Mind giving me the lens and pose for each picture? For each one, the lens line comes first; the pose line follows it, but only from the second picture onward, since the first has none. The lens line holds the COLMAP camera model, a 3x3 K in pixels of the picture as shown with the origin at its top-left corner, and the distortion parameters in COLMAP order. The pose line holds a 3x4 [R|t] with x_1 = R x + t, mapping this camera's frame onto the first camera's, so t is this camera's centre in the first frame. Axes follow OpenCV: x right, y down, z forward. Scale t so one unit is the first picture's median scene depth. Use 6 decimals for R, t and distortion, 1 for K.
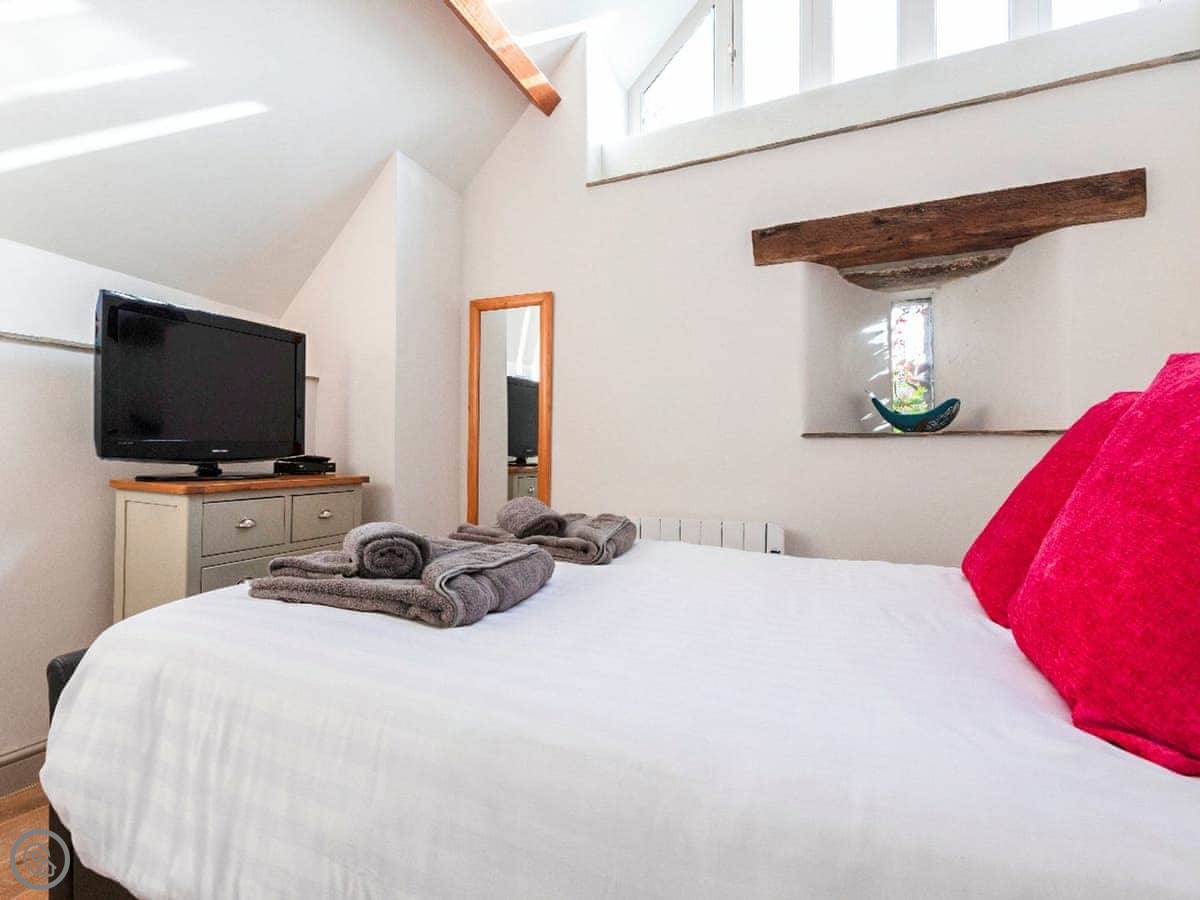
lens RADIAL K [[624.3, 0, 600.0], [0, 624.3, 450.0], [0, 0, 1]] dist [0.004039, 0.000067]
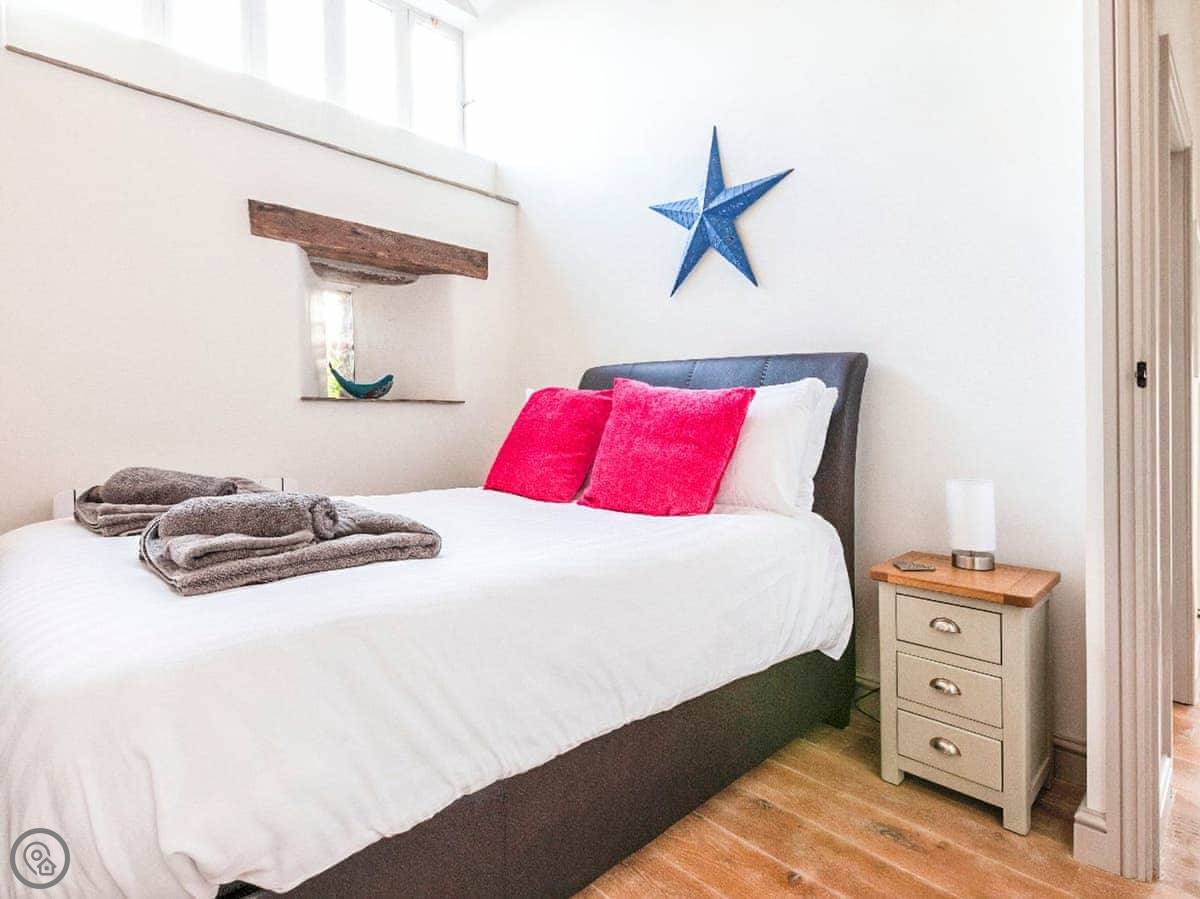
lens RADIAL K [[638.2, 0, 600.0], [0, 638.2, 449.5], [0, 0, 1]] dist [-0.017414, -0.000745]
pose [[0.303283, -0.053449, 0.951400, -0.632881], [-0.020421, 0.997832, 0.062567, -0.014962], [-0.952682, -0.038404, 0.301534, 0.117524]]
